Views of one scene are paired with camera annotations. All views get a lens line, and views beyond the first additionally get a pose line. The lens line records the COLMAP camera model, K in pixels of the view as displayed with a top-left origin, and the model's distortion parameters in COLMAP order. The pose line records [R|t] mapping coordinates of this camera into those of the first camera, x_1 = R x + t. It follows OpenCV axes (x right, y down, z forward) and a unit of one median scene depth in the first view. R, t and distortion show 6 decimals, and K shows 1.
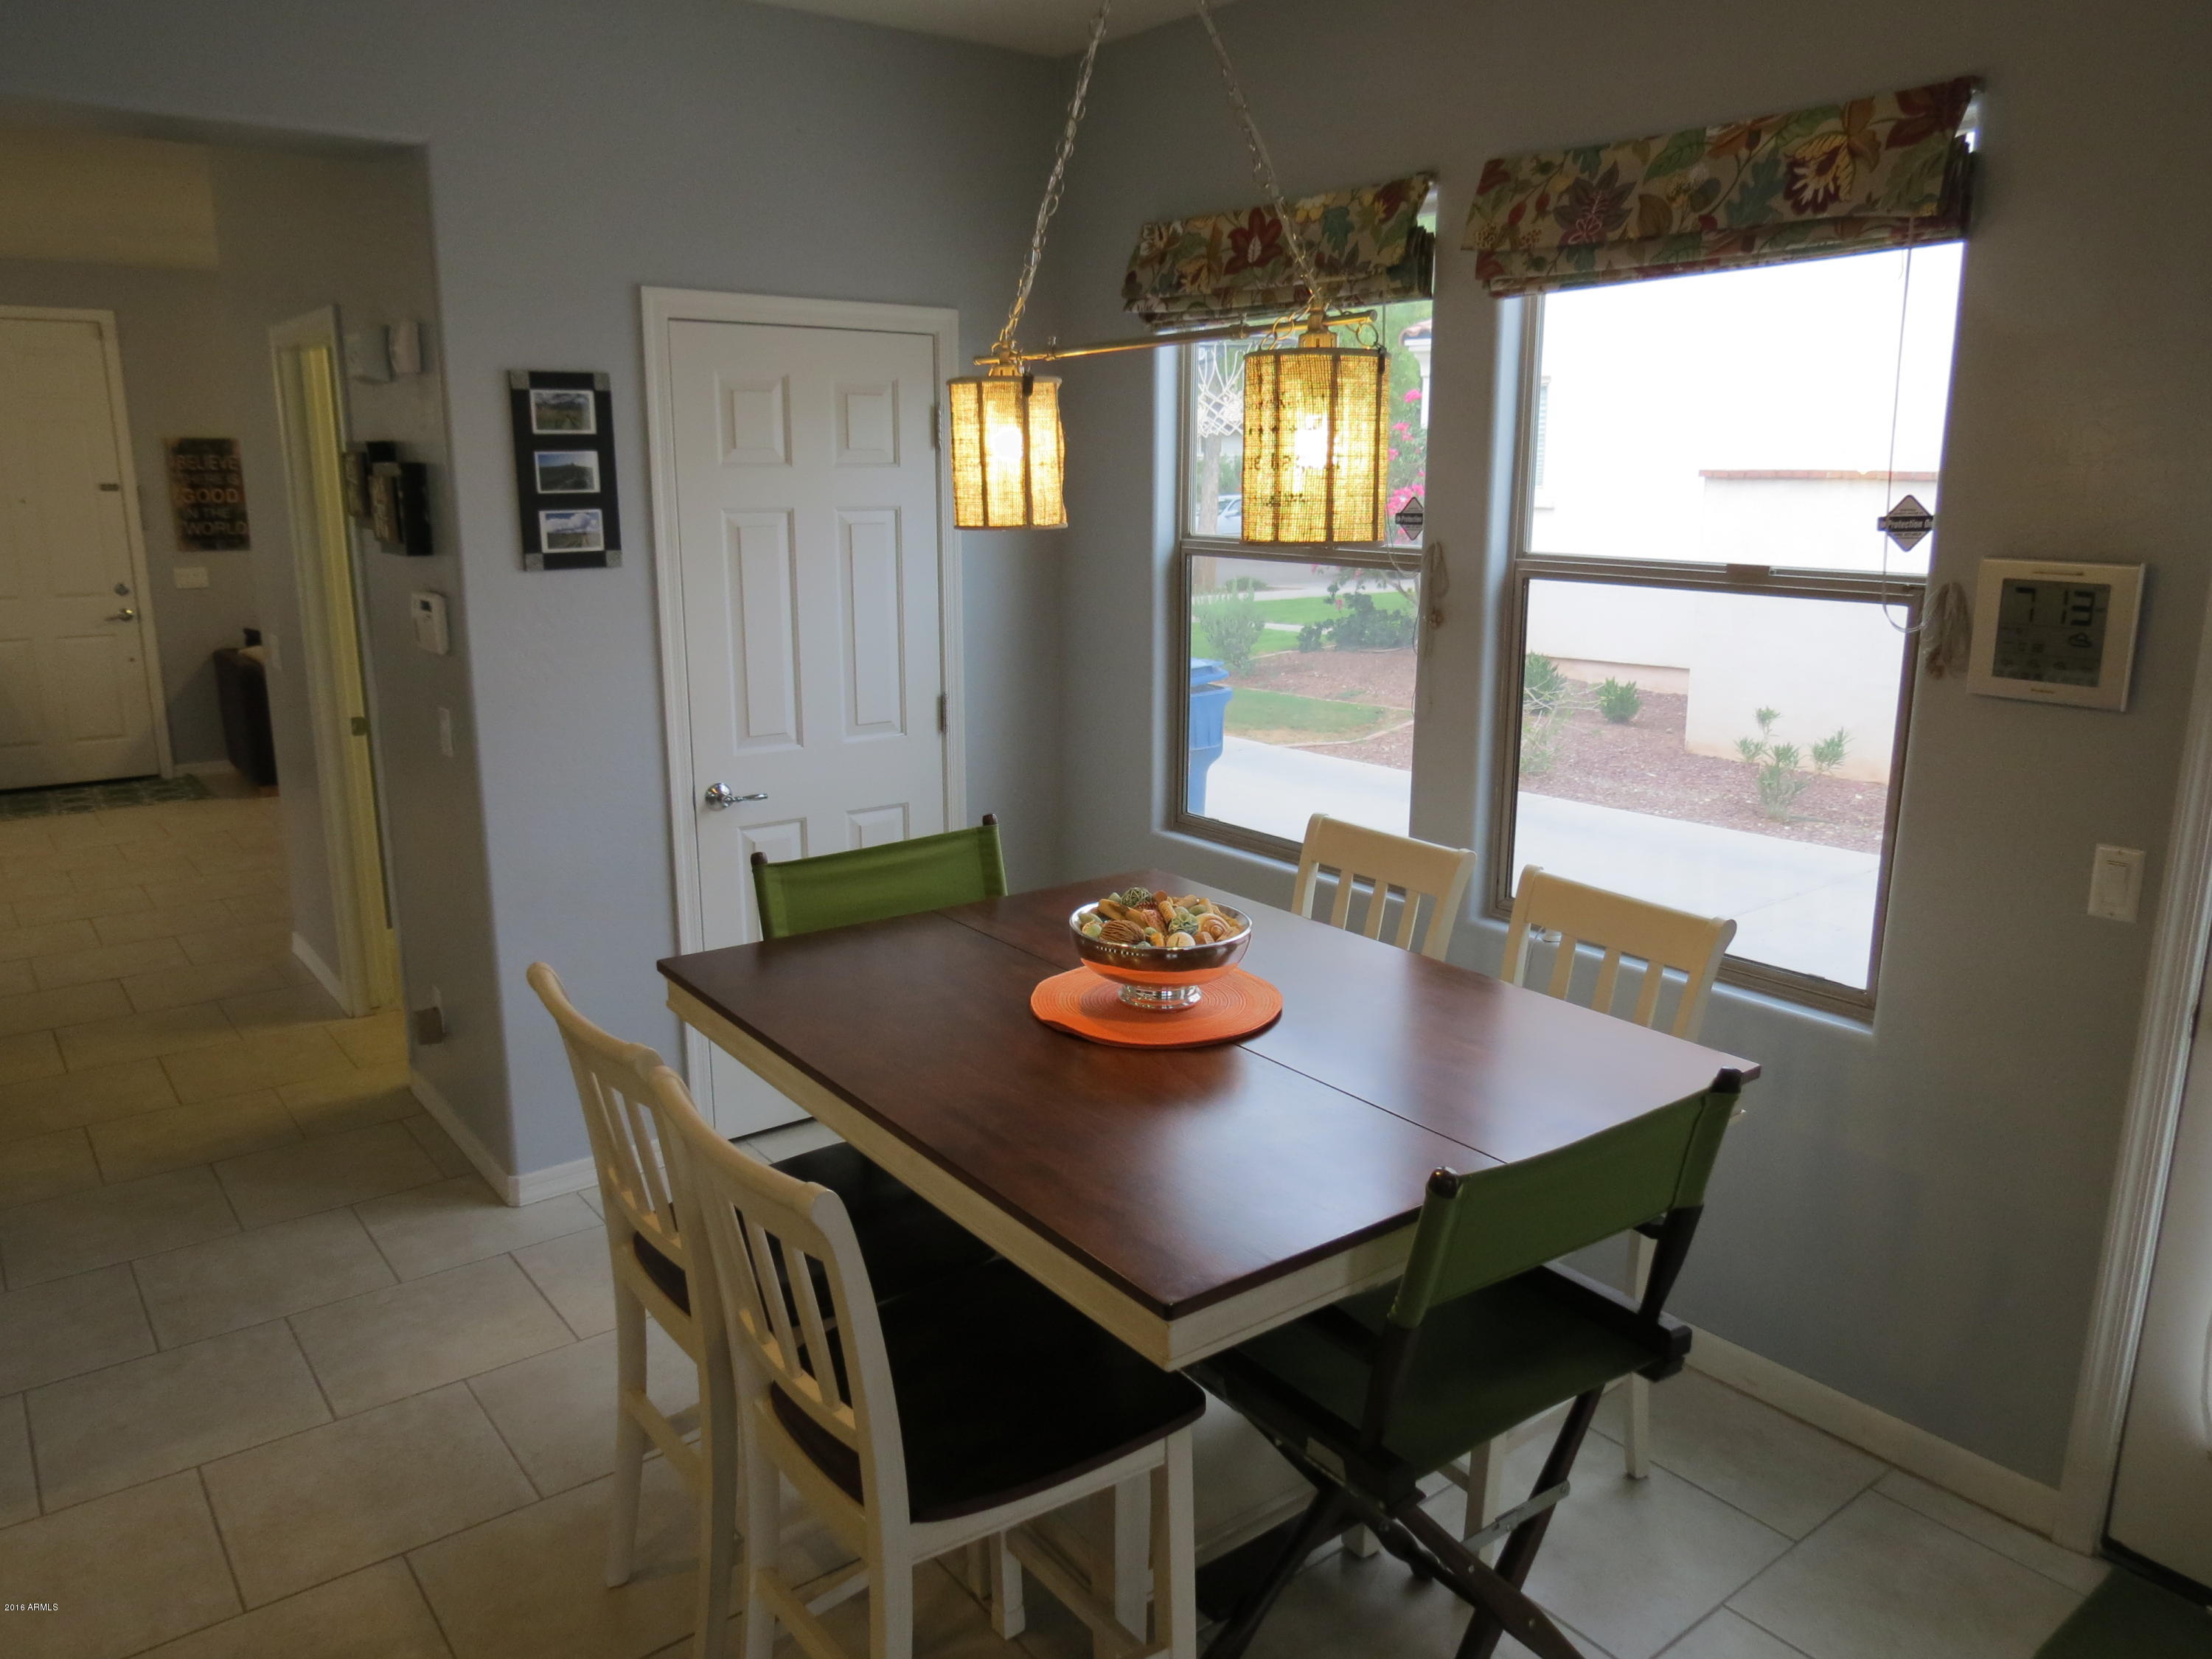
lens RADIAL K [[1565.6, 0, 1101.6], [0, 1565.6, 828.7], [0, 0, 1]] dist [-0.027386, 0.014687]
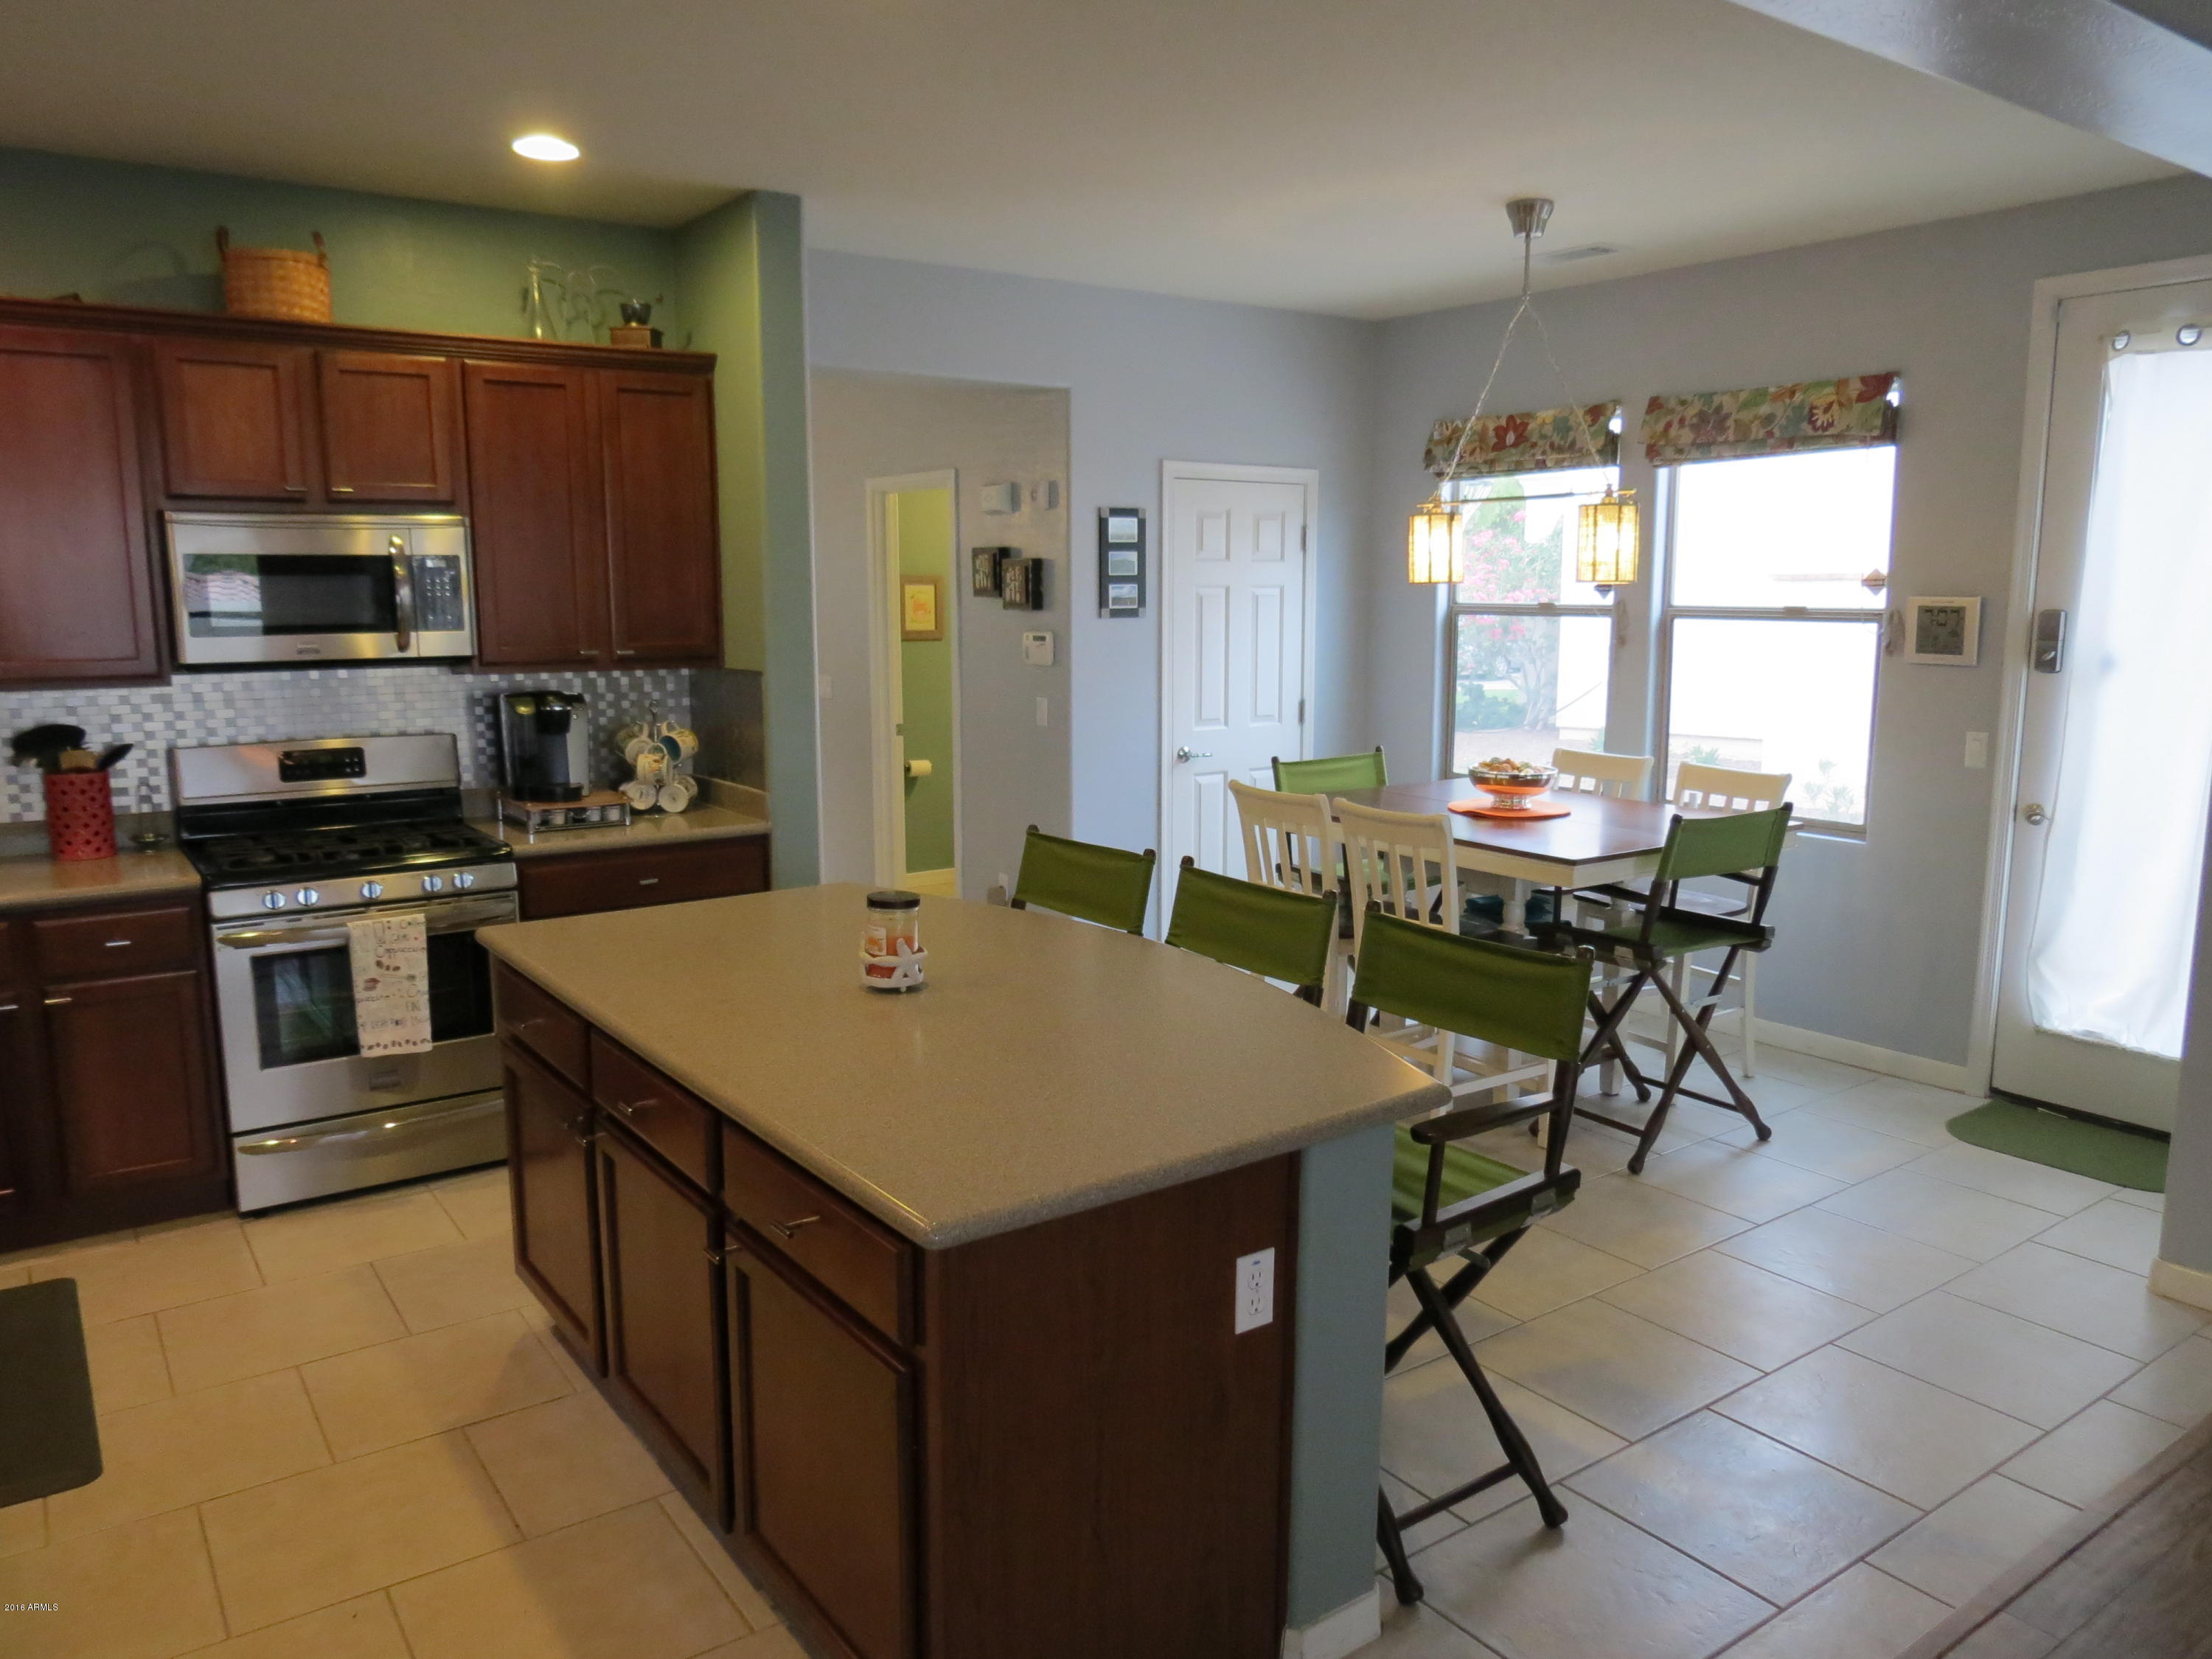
lens RADIAL K [[1565.6, 0, 1106.9], [0, 1565.6, 837.5], [0, 0, 1]] dist [-0.027386, 0.014687]
pose [[0.999272, 0.002069, -0.038100, -0.309331], [-0.004597, 0.997783, -0.066390, 0.212614], [0.037878, 0.066517, 0.997066, -0.798411]]
